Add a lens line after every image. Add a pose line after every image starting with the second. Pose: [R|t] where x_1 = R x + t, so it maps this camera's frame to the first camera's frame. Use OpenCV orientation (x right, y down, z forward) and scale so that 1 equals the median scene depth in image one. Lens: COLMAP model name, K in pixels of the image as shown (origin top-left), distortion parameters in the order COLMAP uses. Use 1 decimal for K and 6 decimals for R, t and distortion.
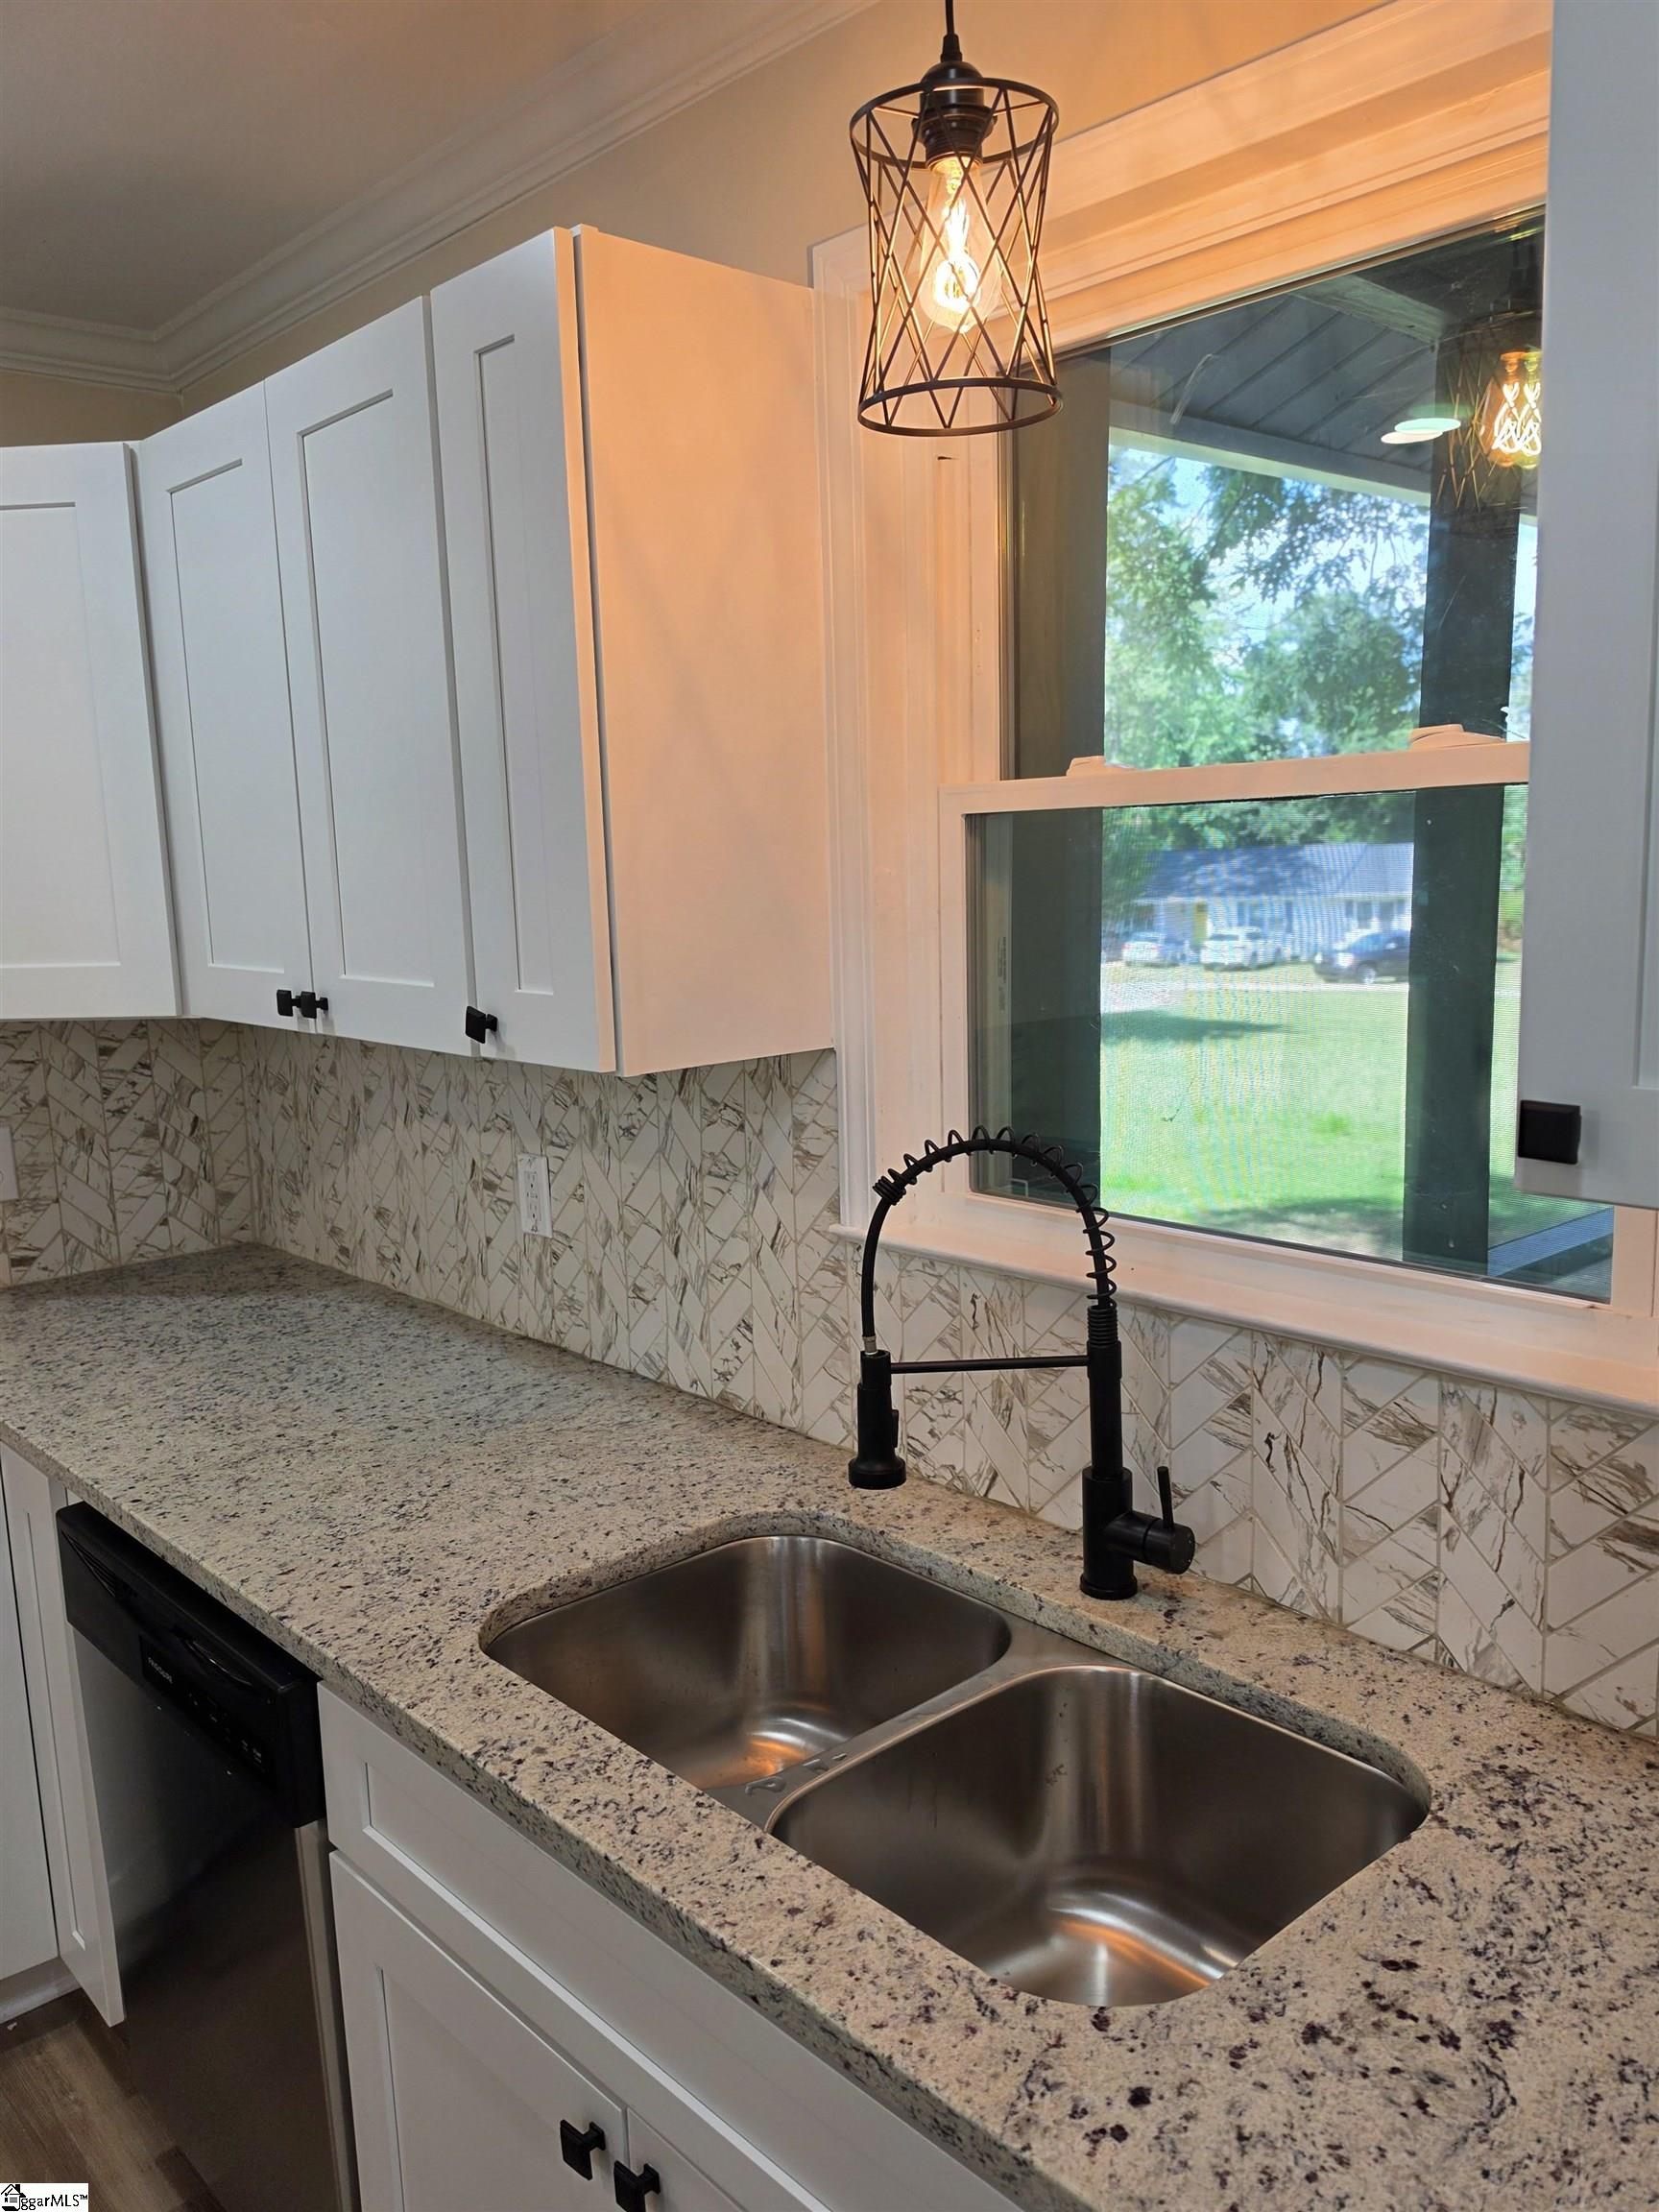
lens RADIAL K [[1660.9, 0, 821.6], [0, 1660.9, 1111.4], [0, 0, 1]] dist [0.052322, -0.000188]
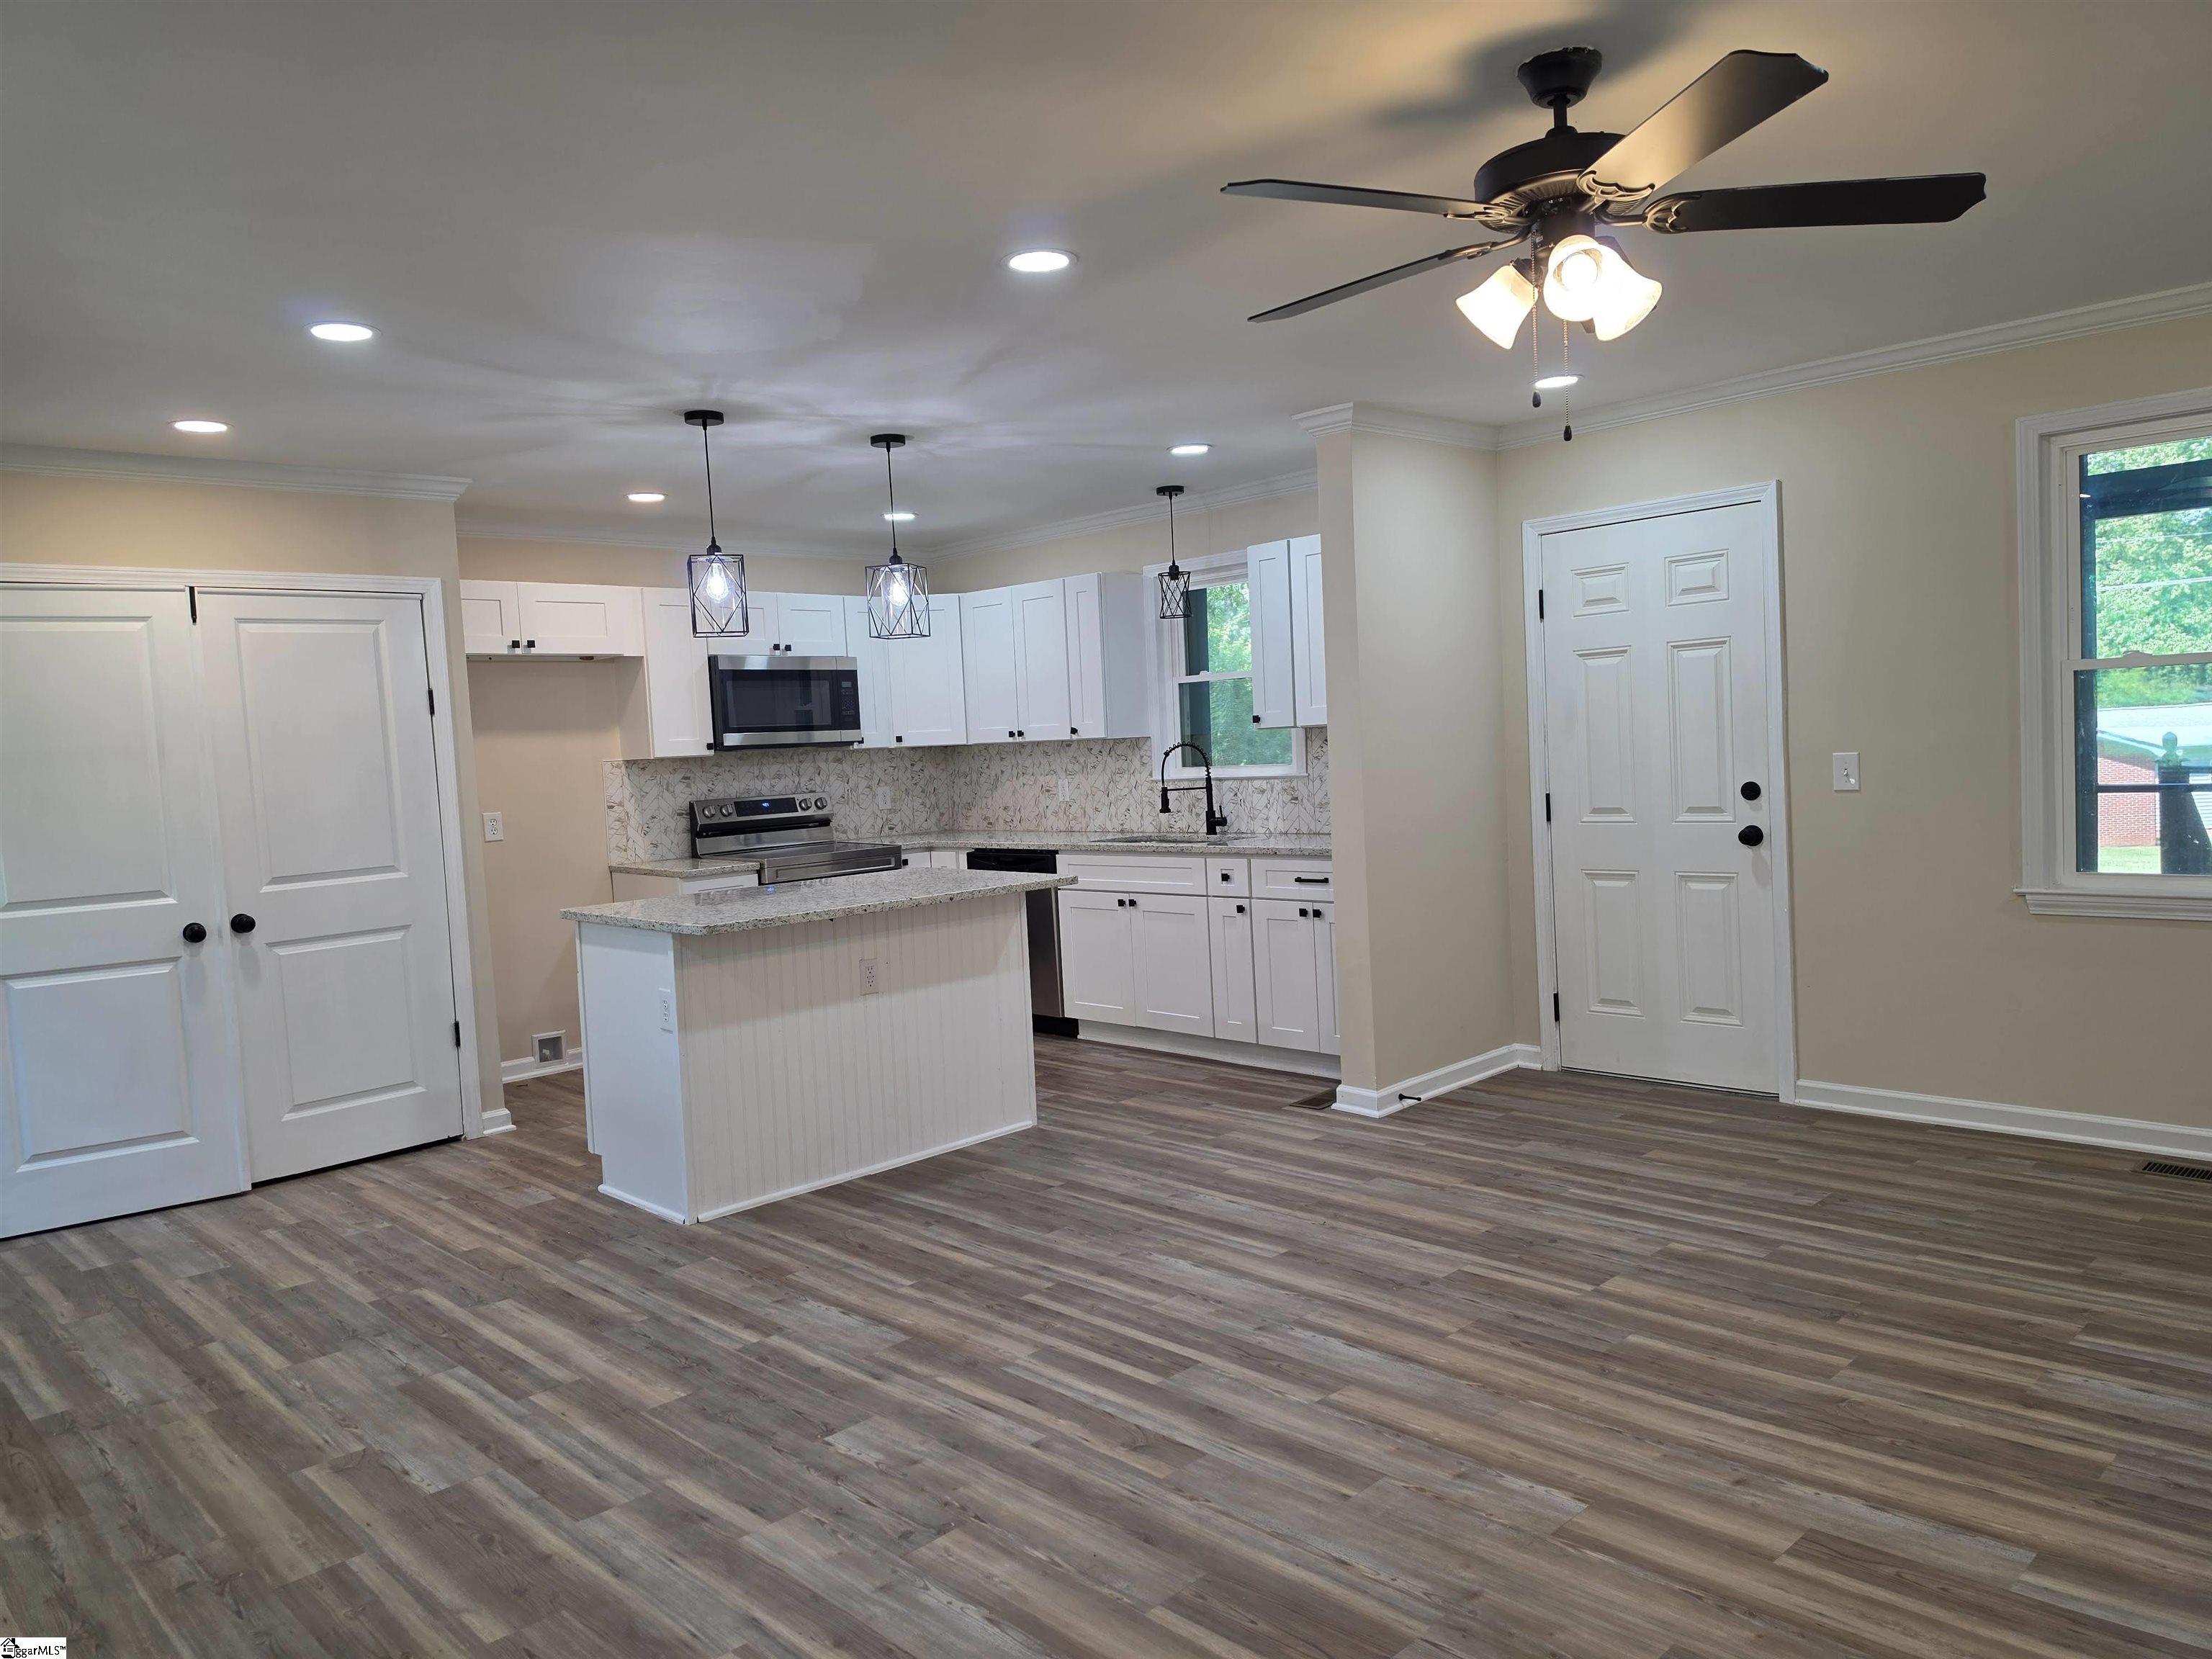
lens RADIAL K [[1499.5, 0, 1108.6], [0, 1499.5, 838.1], [0, 0, 1]] dist [0.030406, -0.012273]
pose [[0.998829, -0.025195, 0.041302, -0.249833], [0.028749, 0.995719, -0.087850, 0.526323], [-0.038912, 0.088935, 0.995277, -2.674214]]
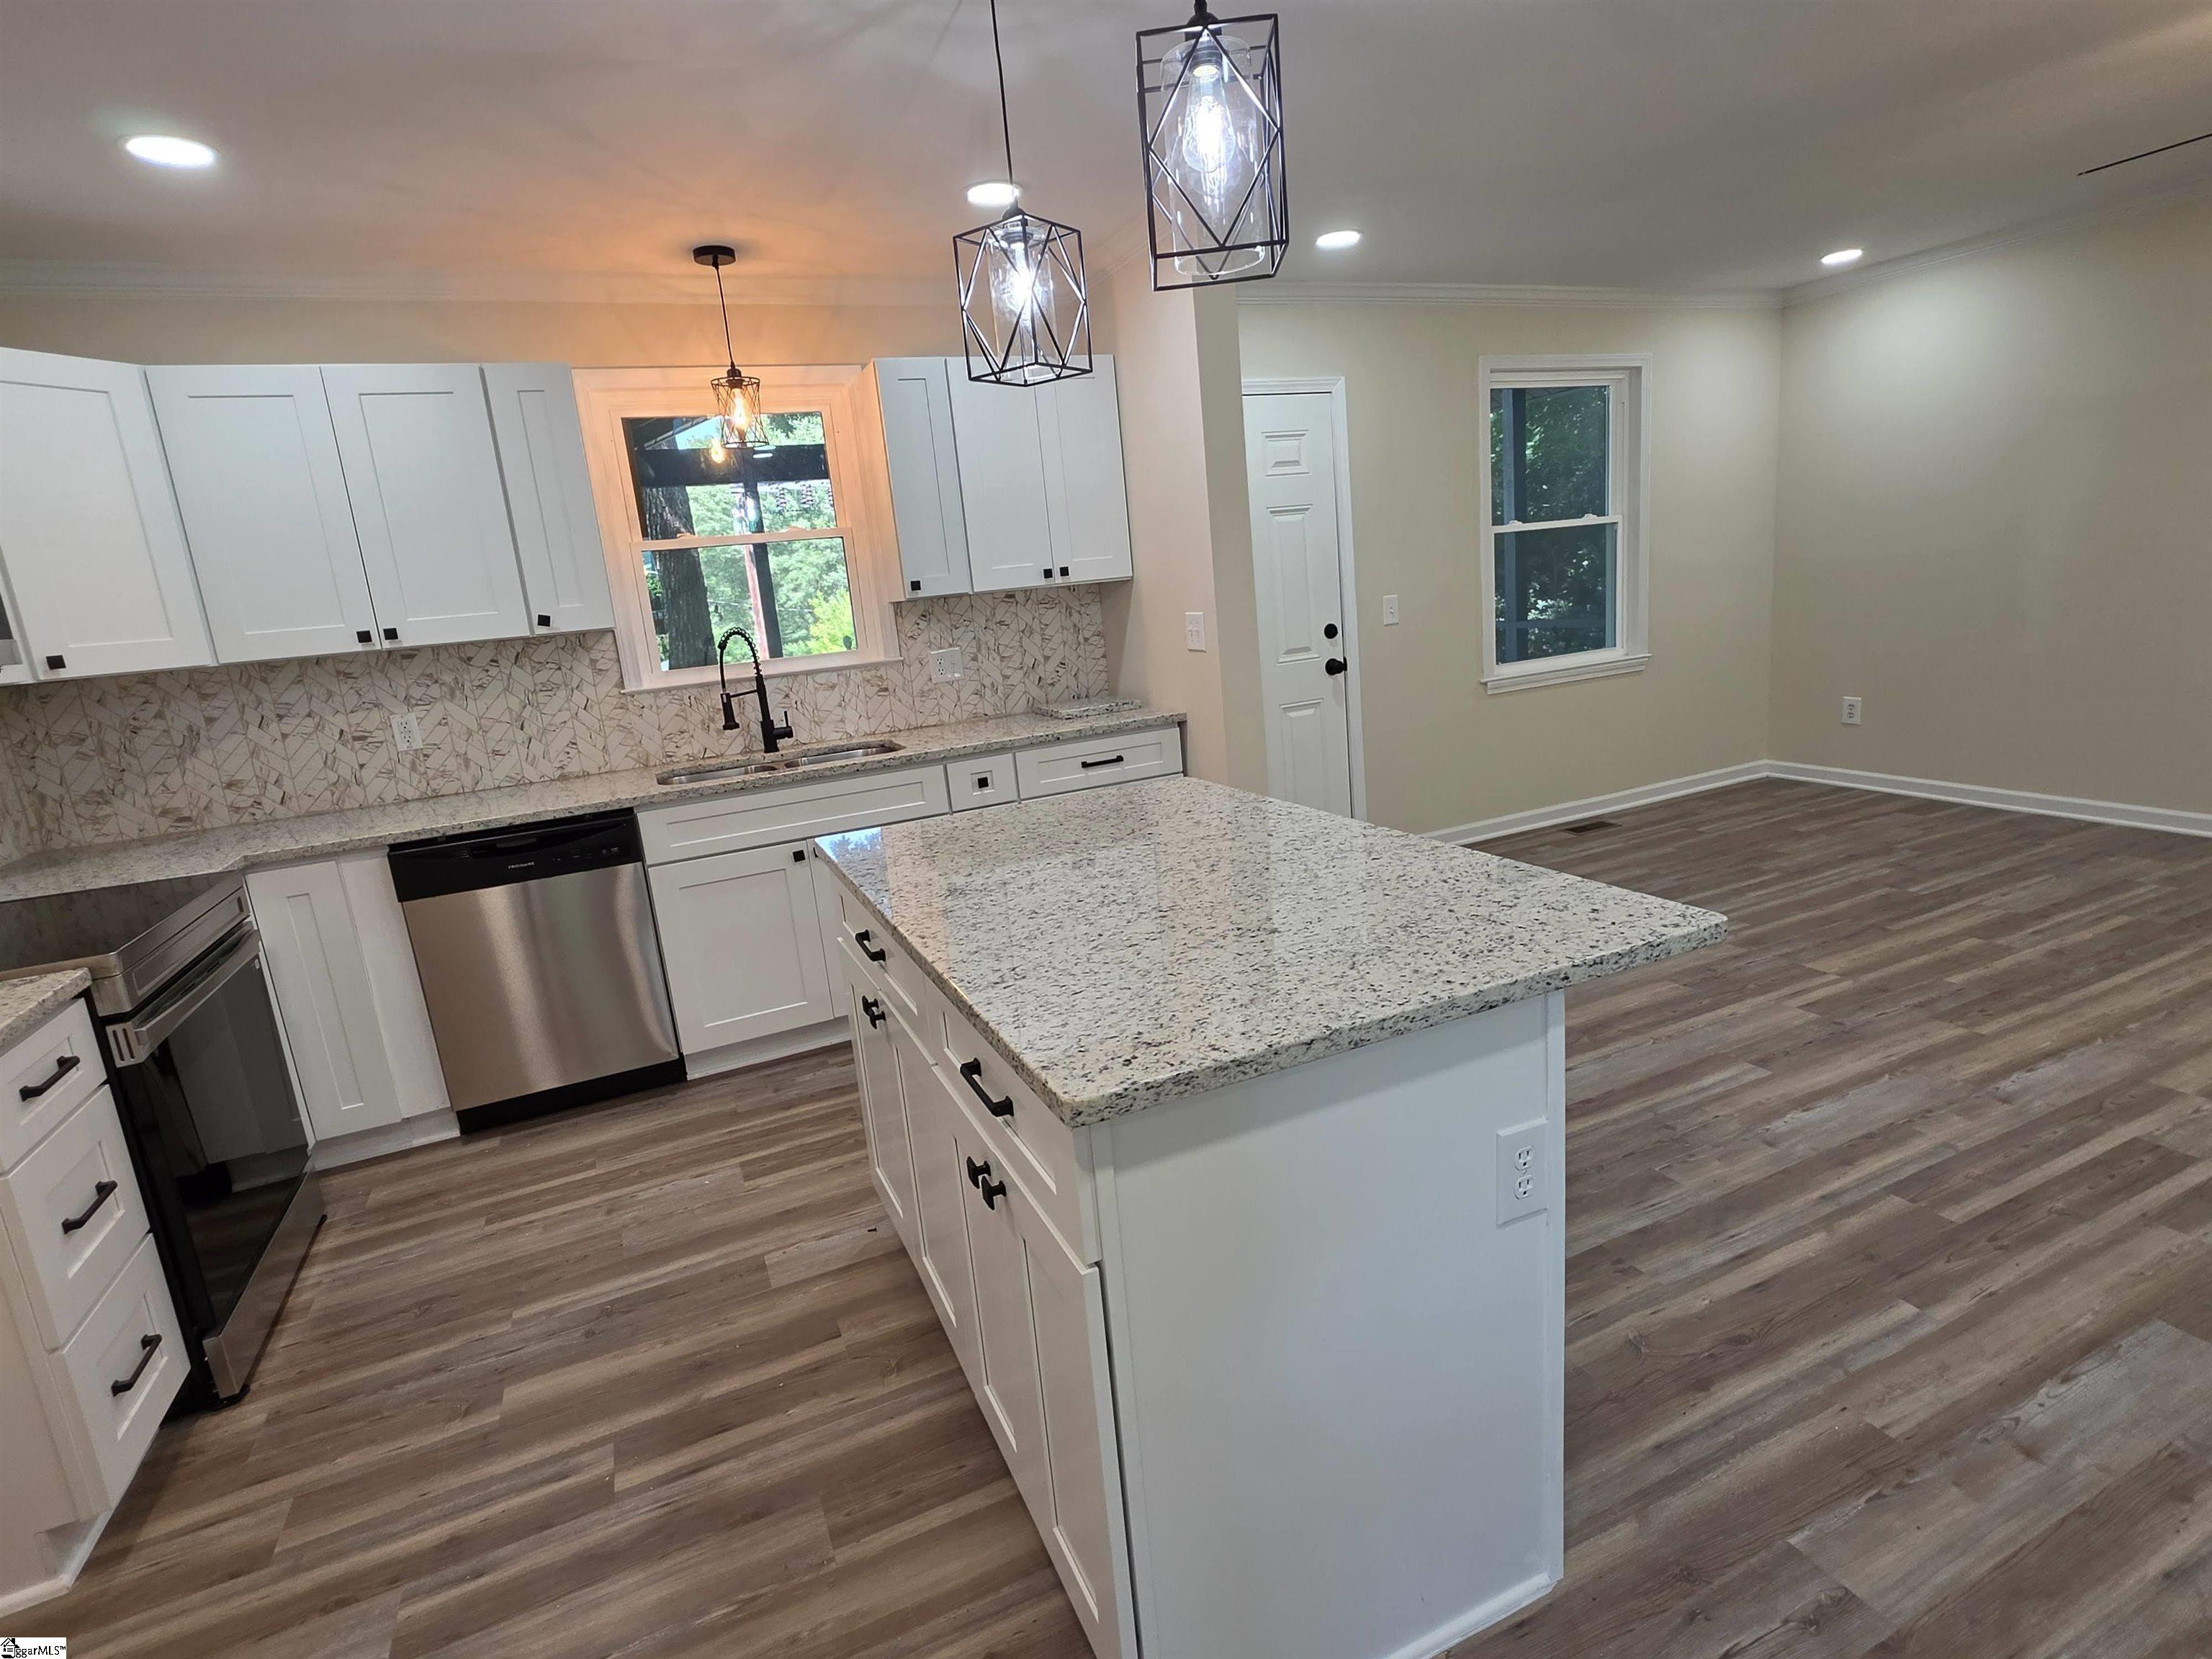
lens RADIAL K [[1105.9, 0, 1105.9], [0, 1105.9, 818.2], [0, 0, 1]] dist [0.002203, 0.000413]
pose [[0.309819, -0.204160, 0.928618, -1.504175], [0.224347, 0.964794, 0.137263, 0.197709], [-0.923948, 0.165806, 0.344714, -0.416225]]
